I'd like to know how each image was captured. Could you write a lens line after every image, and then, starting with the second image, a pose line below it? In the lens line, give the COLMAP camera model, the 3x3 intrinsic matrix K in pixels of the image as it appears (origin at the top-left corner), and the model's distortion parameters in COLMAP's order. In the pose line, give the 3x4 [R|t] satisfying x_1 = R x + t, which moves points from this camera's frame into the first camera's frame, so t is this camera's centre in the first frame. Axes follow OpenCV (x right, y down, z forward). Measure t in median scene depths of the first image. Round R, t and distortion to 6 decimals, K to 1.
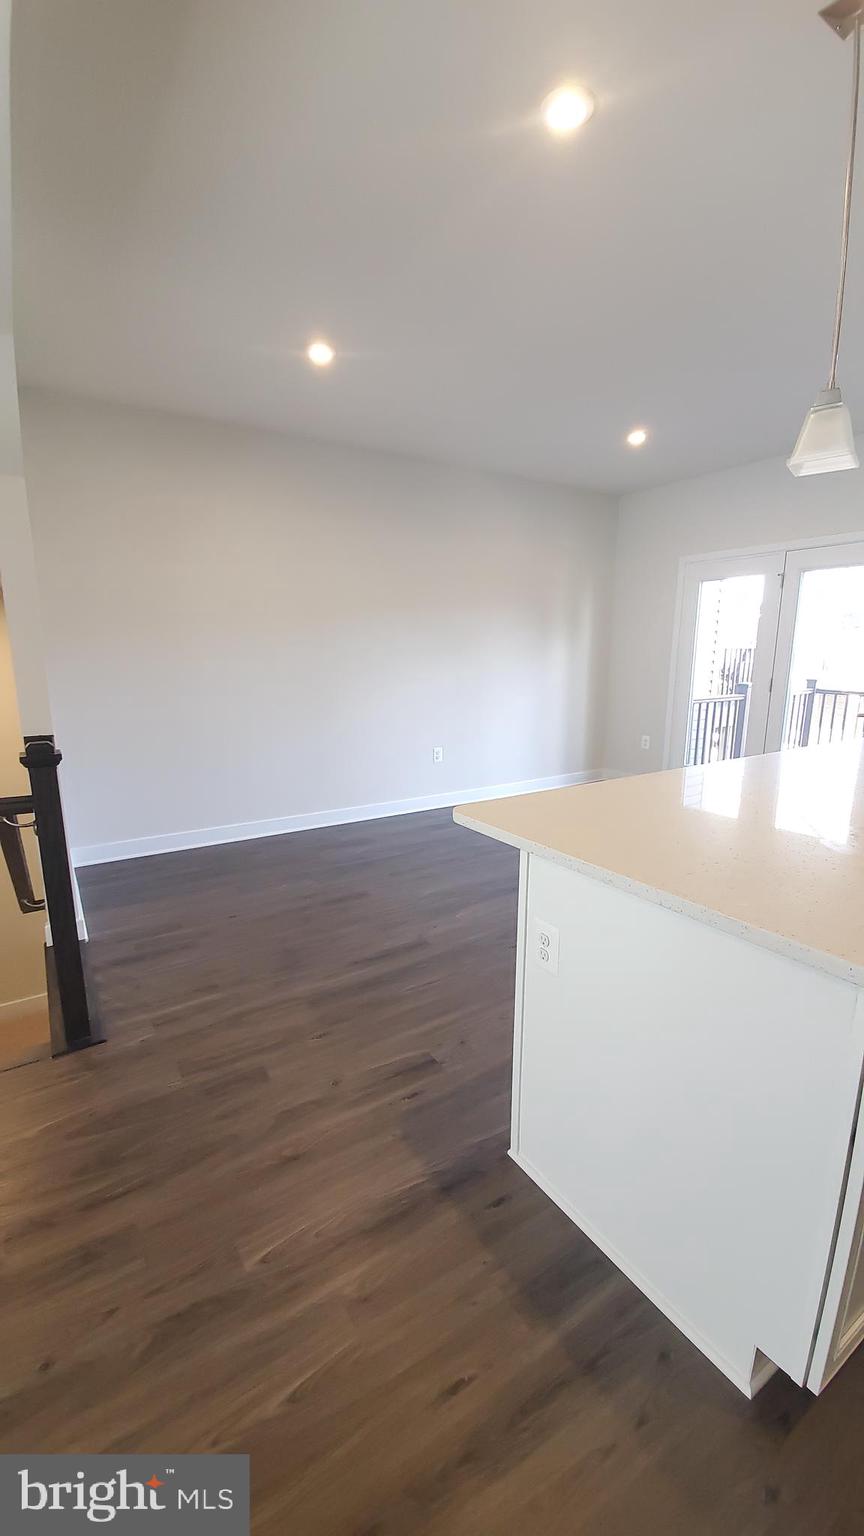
lens RADIAL K [[612.4, 0, 419.6], [0, 612.4, 770.0], [0, 0, 1]] dist [0.003700, -0.009490]
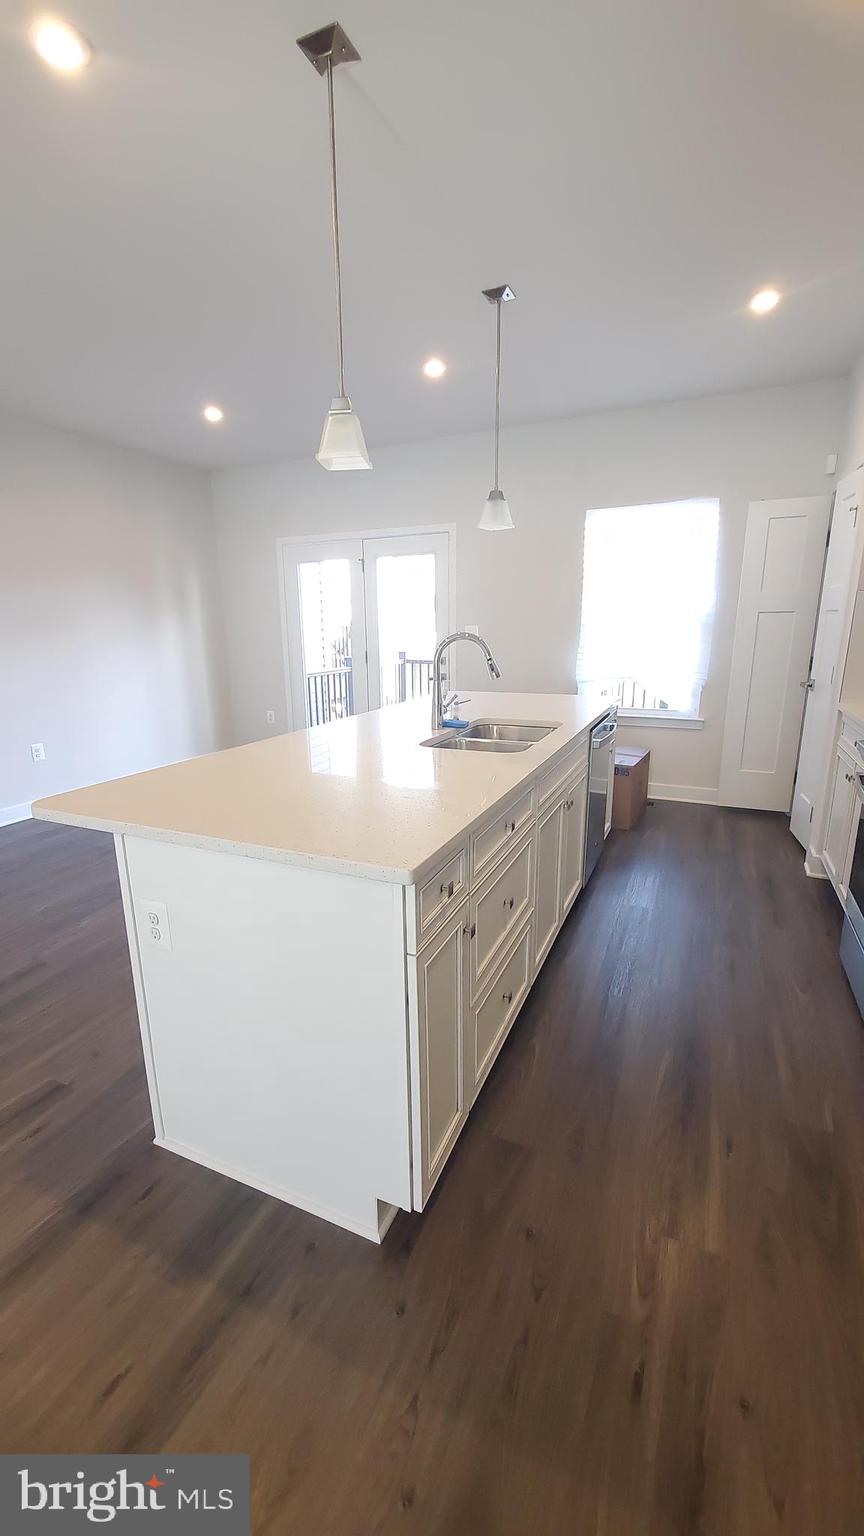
lens RADIAL K [[612.4, 0, 422.3], [0, 612.4, 770.5], [0, 0, 1]] dist [0.003700, -0.009490]
pose [[0.836470, -0.133790, 0.531430, 0.052303], [0.116758, 0.990984, 0.065709, 0.018465], [-0.535430, 0.007085, 0.844550, -0.047282]]
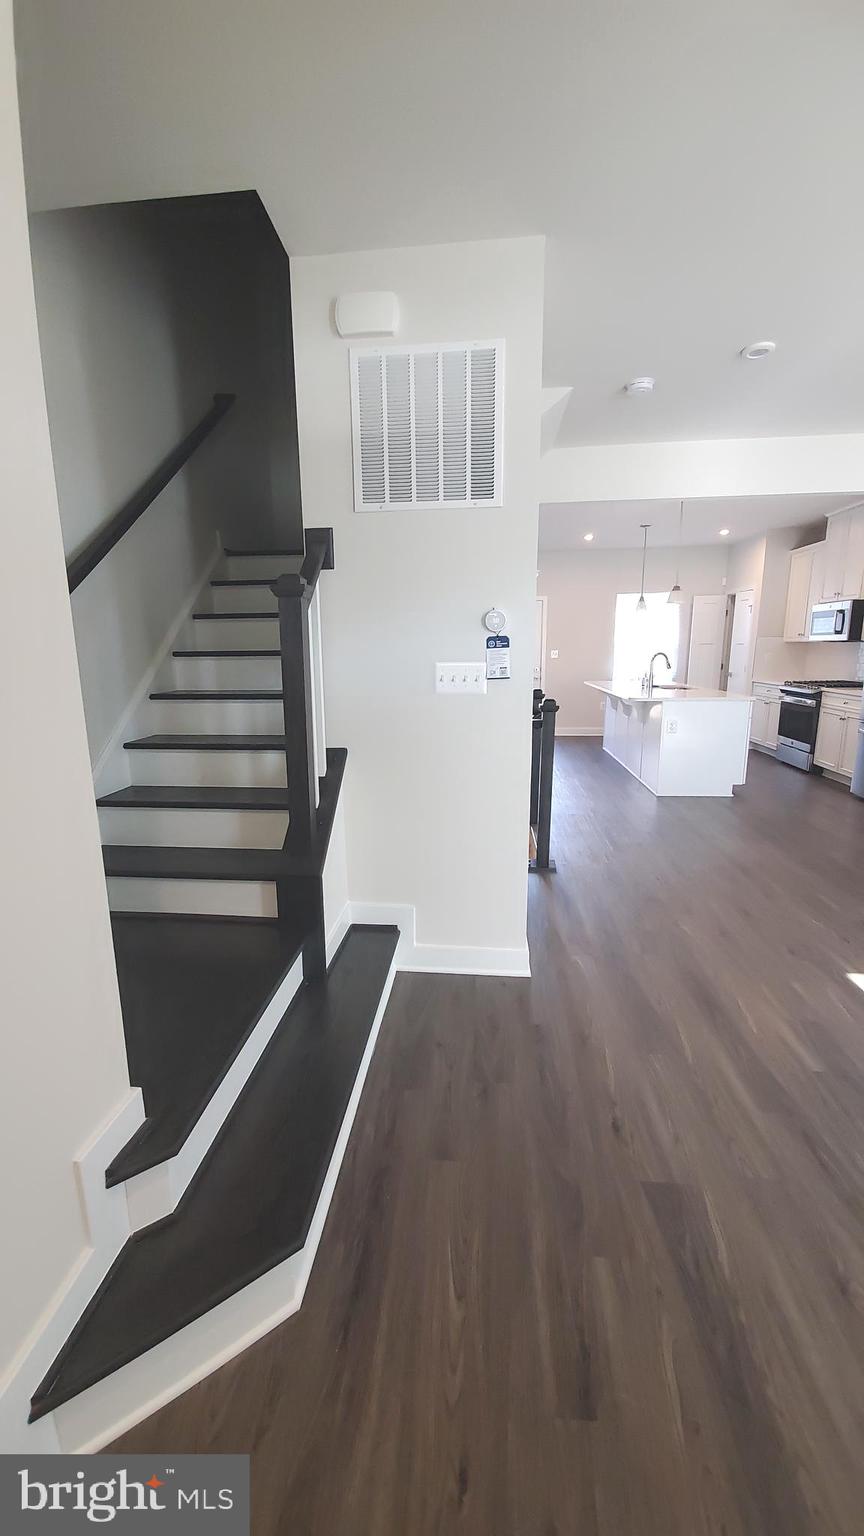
lens RADIAL K [[612.4, 0, 415.8], [0, 612.4, 778.4], [0, 0, 1]] dist [0.003700, -0.009490]
pose [[0.615847, -0.168645, 0.769604, -2.724154], [0.163753, 0.982889, 0.084345, 0.015572], [-0.770660, 0.074081, 0.632926, -0.116081]]
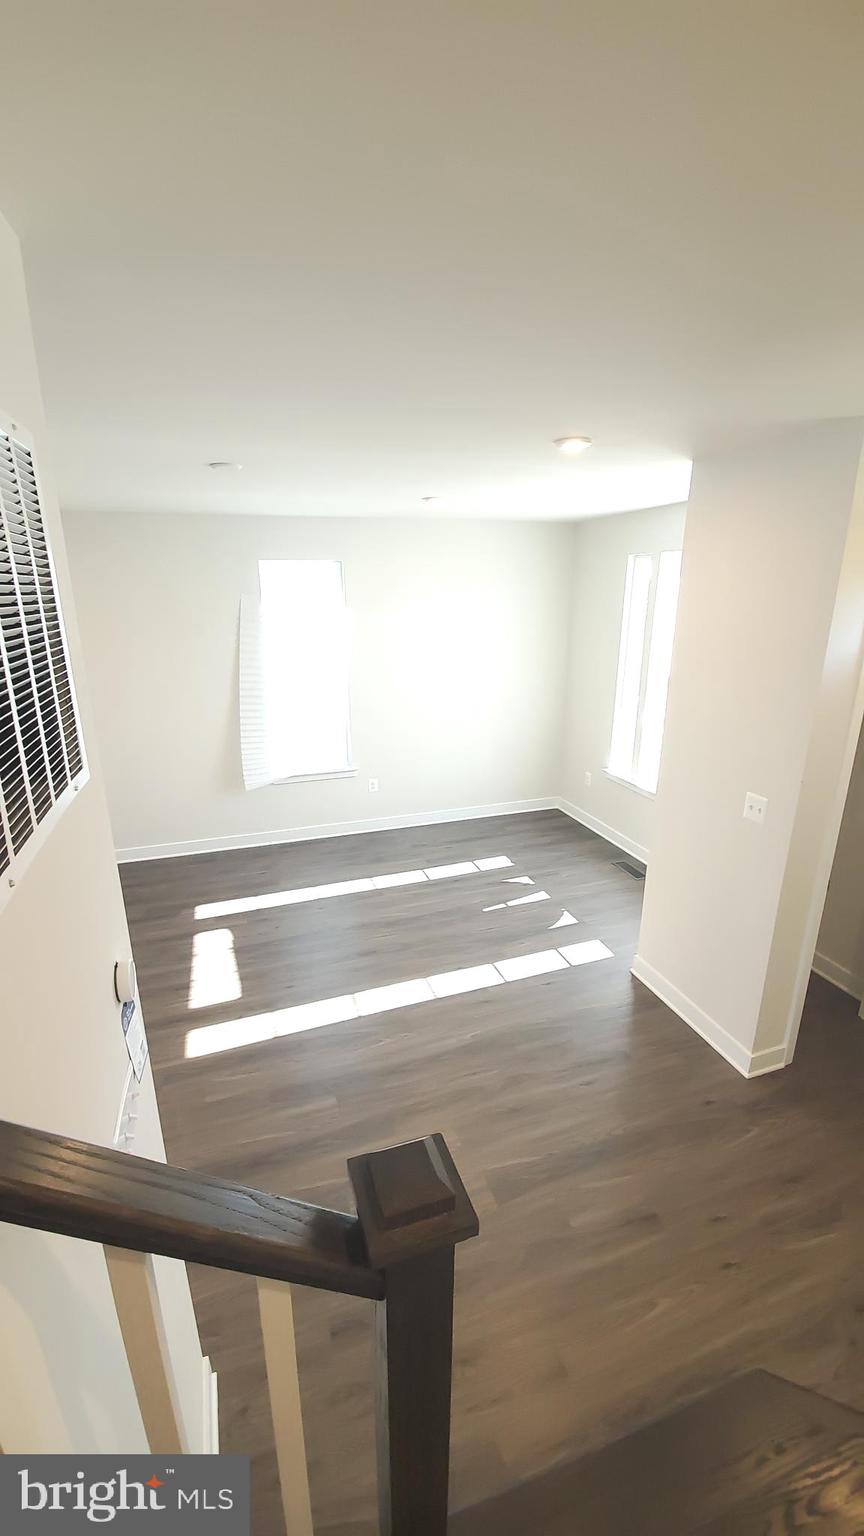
lens RADIAL K [[612.4, 0, 427.8], [0, 612.4, 767.5], [0, 0, 1]] dist [0.003700, -0.009490]
pose [[-0.973945, -0.058061, 0.219227, -2.080562], [0.050843, 0.886165, 0.460573, -0.608135], [-0.221012, 0.459719, -0.860123, 0.847110]]
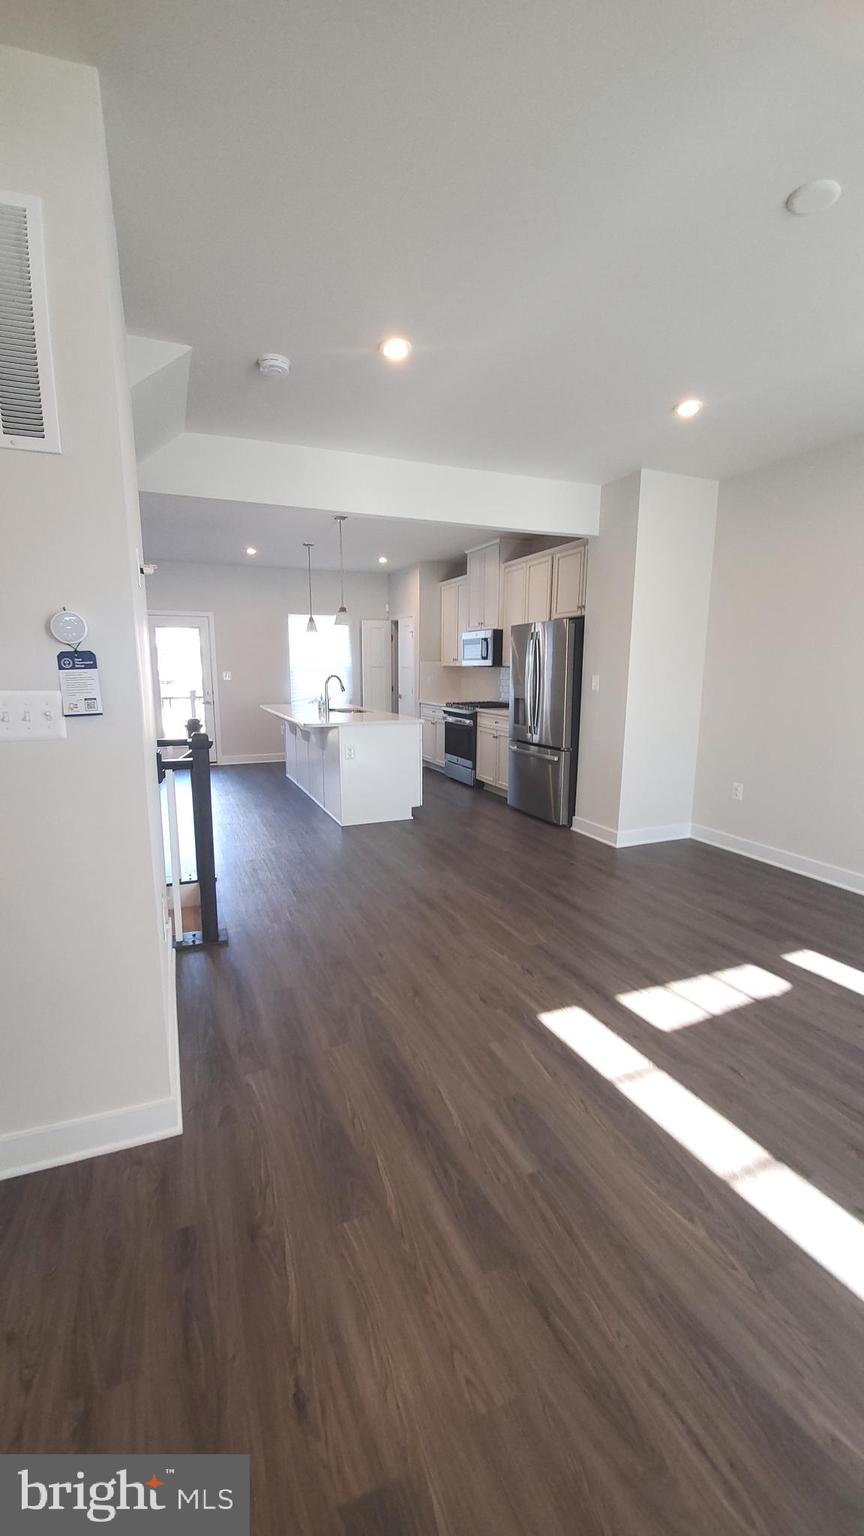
lens RADIAL K [[612.4, 0, 418.7], [0, 612.4, 775.3], [0, 0, 1]] dist [0.003700, -0.009490]
pose [[0.165367, -0.168058, 0.971808, -2.379996], [0.191241, 0.972135, 0.135573, 0.002436], [-0.967513, 0.163430, 0.192898, -0.055392]]
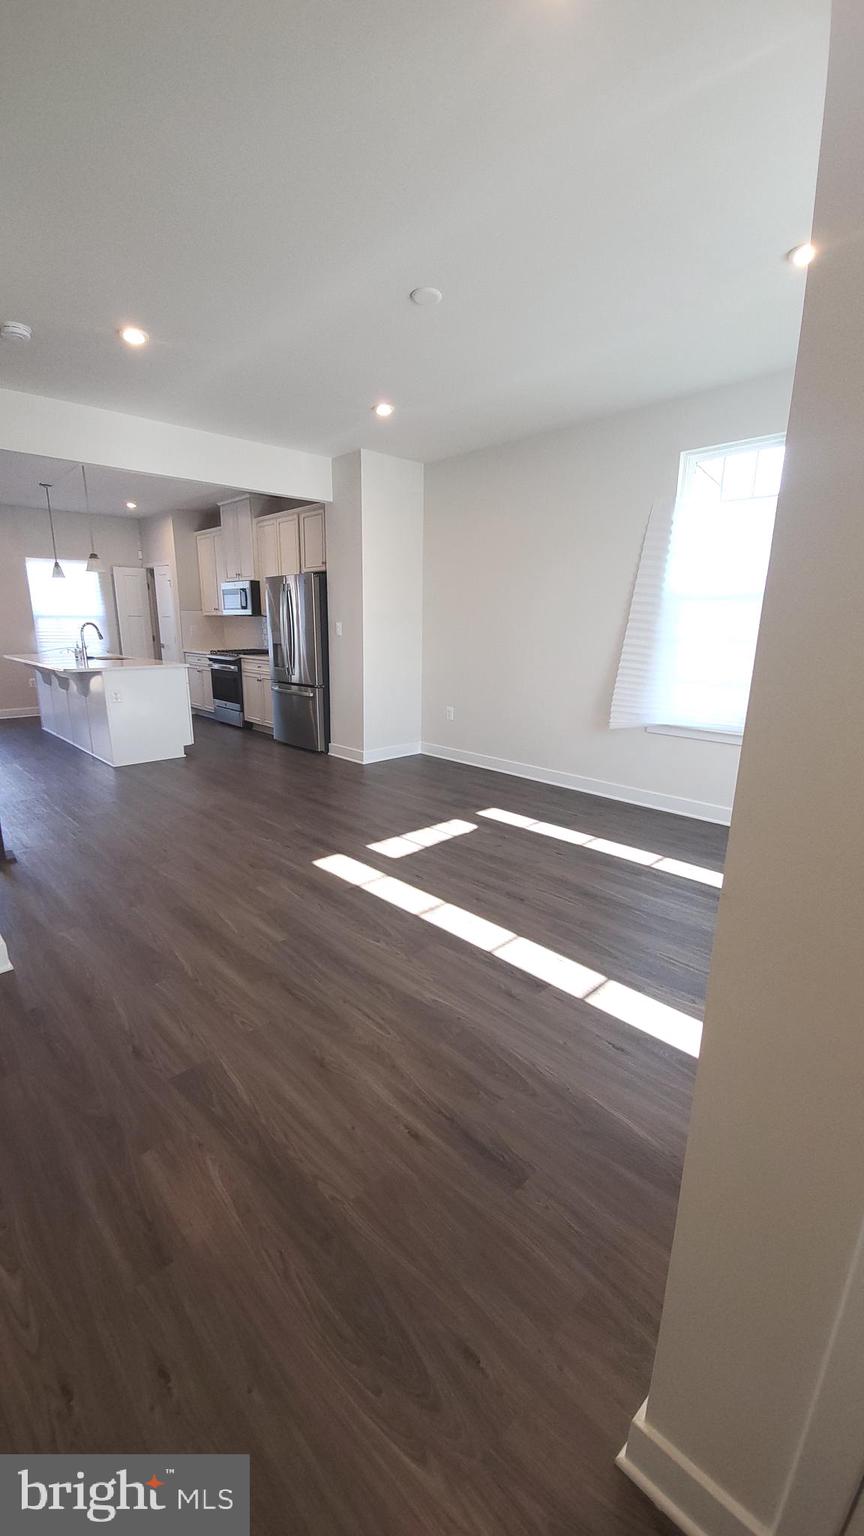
lens RADIAL K [[612.4, 0, 423.0], [0, 612.4, 778.4], [0, 0, 1]] dist [0.003700, -0.009490]
pose [[-0.197513, -0.239933, 0.950485, -2.845727], [0.184068, 0.943263, 0.276359, 0.048949], [-0.962864, 0.229538, -0.142143, -0.134075]]
